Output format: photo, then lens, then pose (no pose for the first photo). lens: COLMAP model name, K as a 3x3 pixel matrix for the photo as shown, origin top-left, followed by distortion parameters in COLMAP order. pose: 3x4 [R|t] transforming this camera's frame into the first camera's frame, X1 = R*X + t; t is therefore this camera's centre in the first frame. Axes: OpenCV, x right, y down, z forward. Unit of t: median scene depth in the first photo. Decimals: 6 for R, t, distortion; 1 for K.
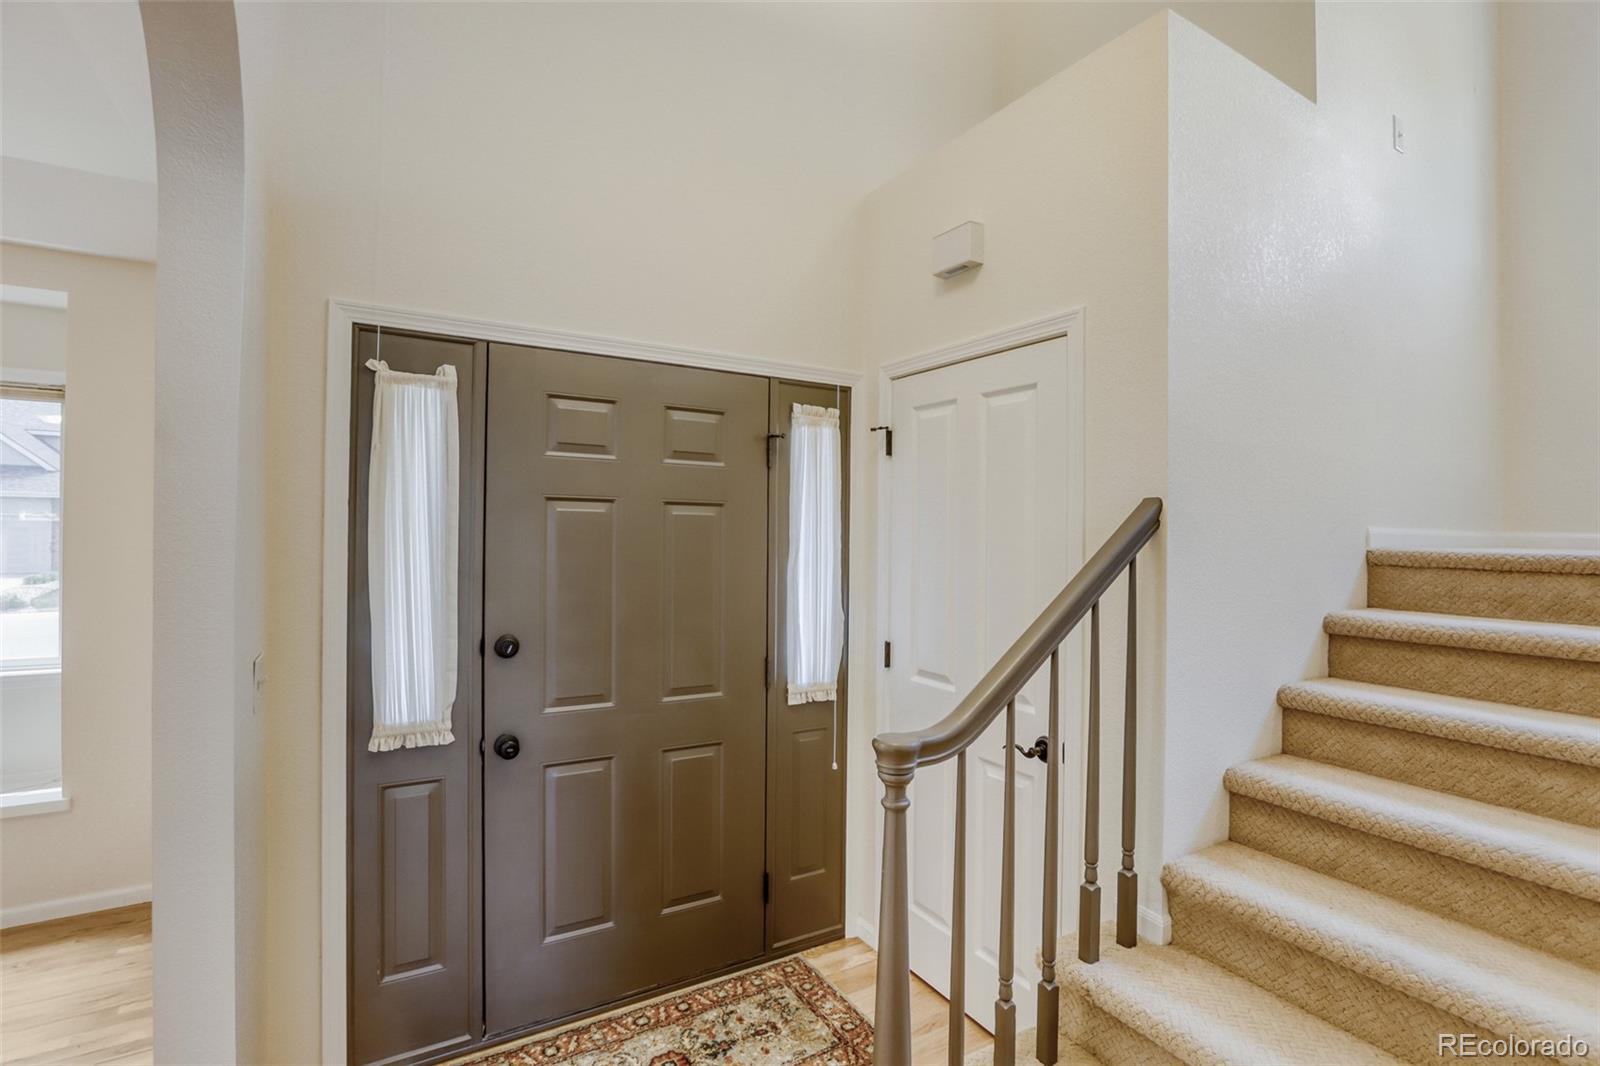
lens RADIAL K [[731.6, 0, 799.9], [0, 731.6, 531.9], [0, 0, 1]] dist [-0.025201, 0.004809]
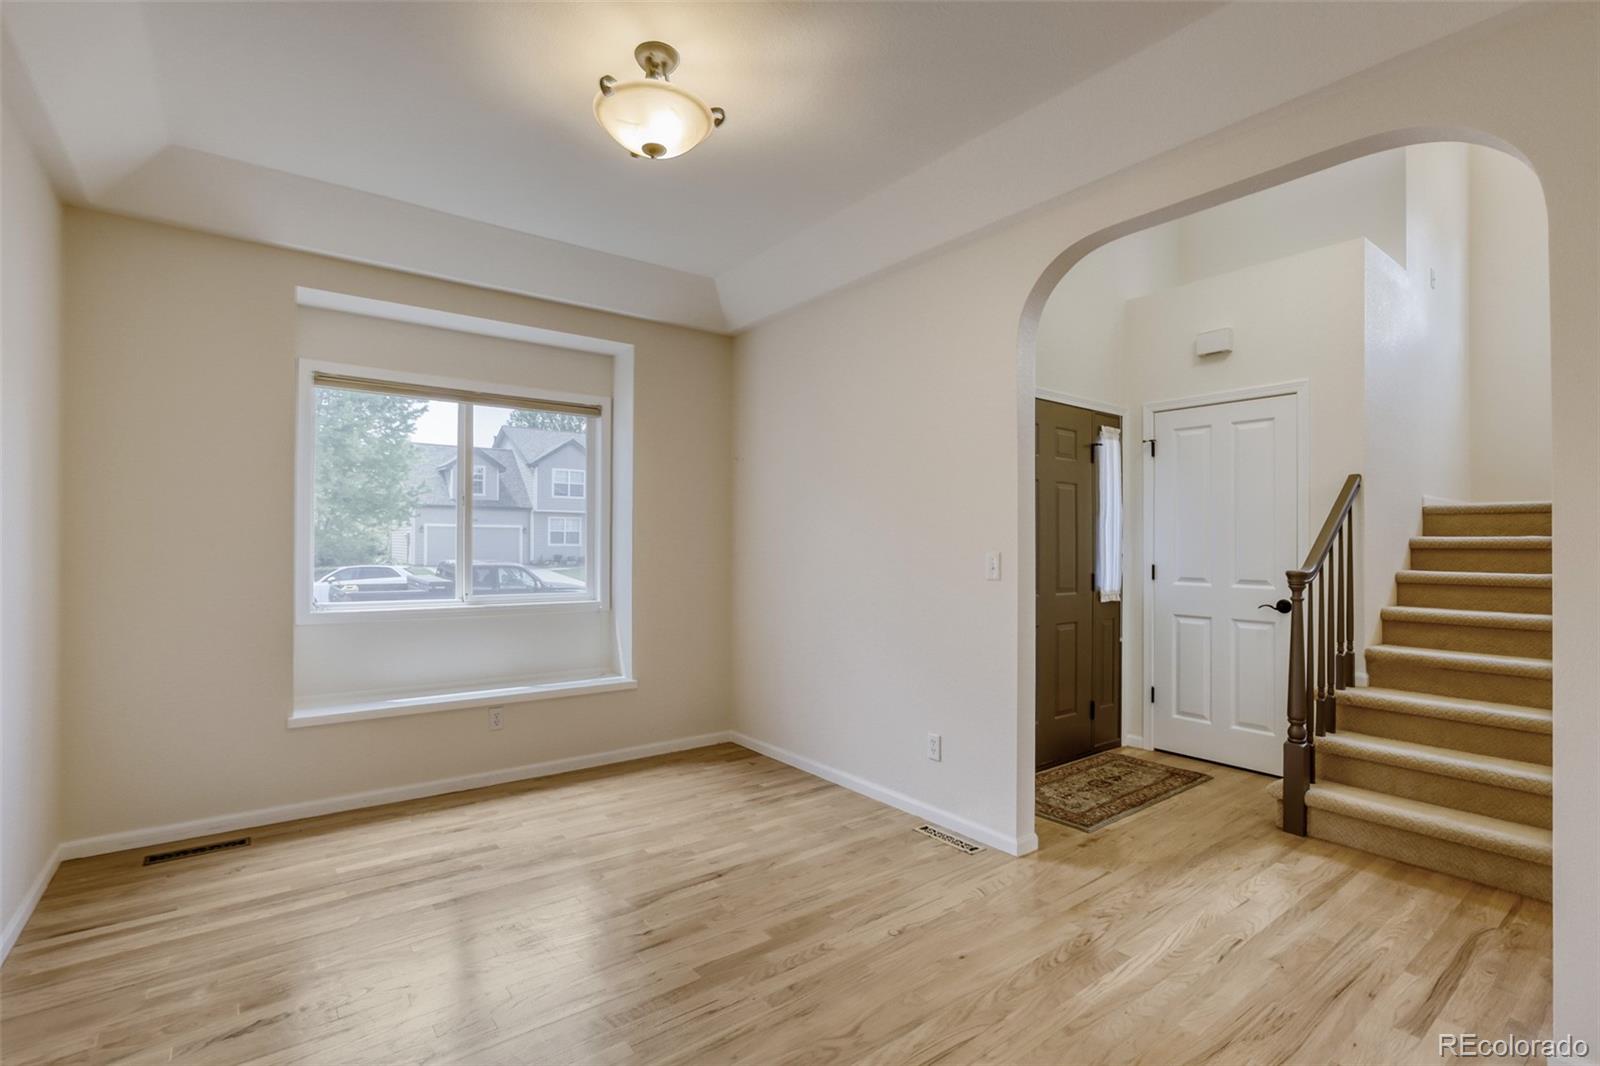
lens RADIAL K [[731.6, 0, 756.7], [0, 731.6, 537.9], [0, 0, 1]] dist [-0.025201, 0.004809]
pose [[0.996078, -0.009044, 0.088020, -1.058047], [0.009437, 0.999947, -0.004053, 0.093819], [-0.087978, 0.004868, 0.996110, -0.678409]]
